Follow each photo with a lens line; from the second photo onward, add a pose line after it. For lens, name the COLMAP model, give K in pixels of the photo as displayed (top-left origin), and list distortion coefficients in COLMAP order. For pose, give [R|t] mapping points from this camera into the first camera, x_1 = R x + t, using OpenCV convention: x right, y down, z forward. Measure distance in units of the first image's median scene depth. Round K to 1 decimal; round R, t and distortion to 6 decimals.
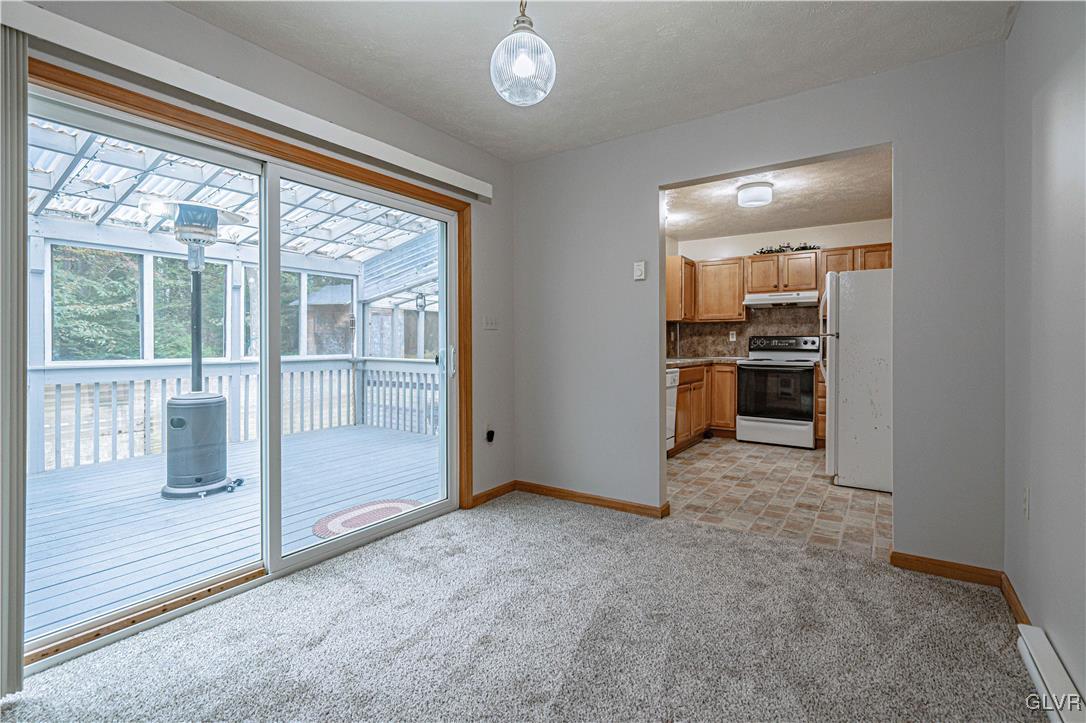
lens RADIAL K [[477.5, 0, 561.1], [0, 477.5, 343.9], [0, 0, 1]] dist [-0.000859, -0.000172]
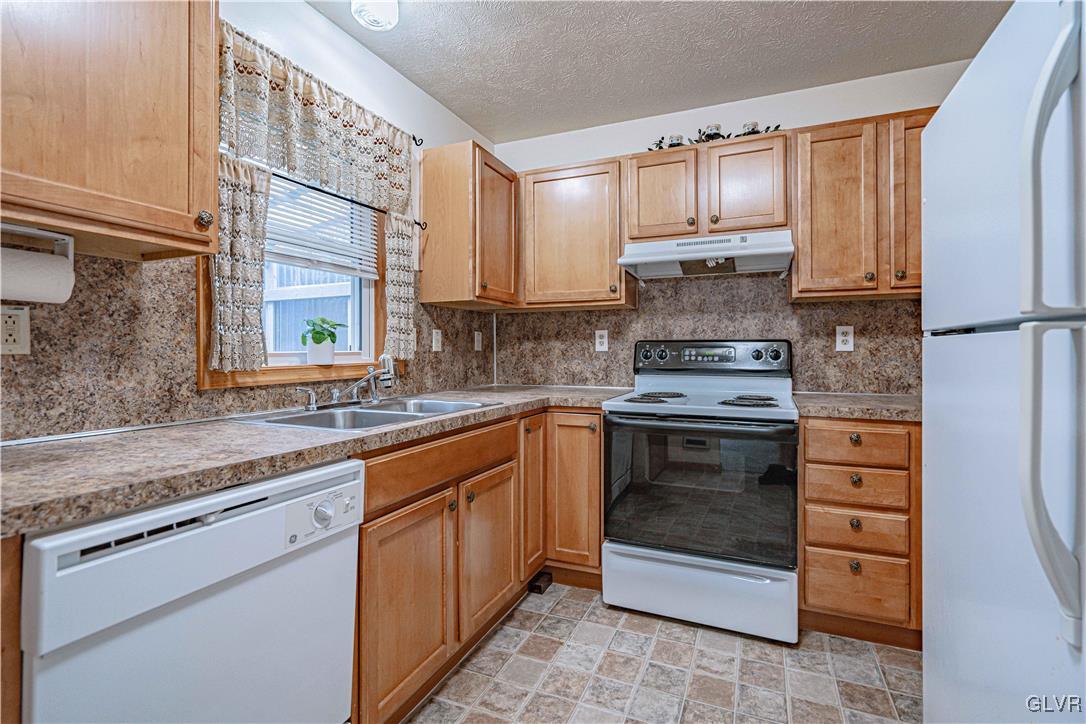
lens RADIAL K [[501.8, 0, 543.2], [0, 501.8, 347.7], [0, 0, 1]] dist [-0.000486, -0.000129]
pose [[0.985327, -0.003236, 0.170647, 0.237613], [0.005136, 0.999930, -0.010693, -0.004651], [-0.170600, 0.011412, 0.985274, 0.571777]]
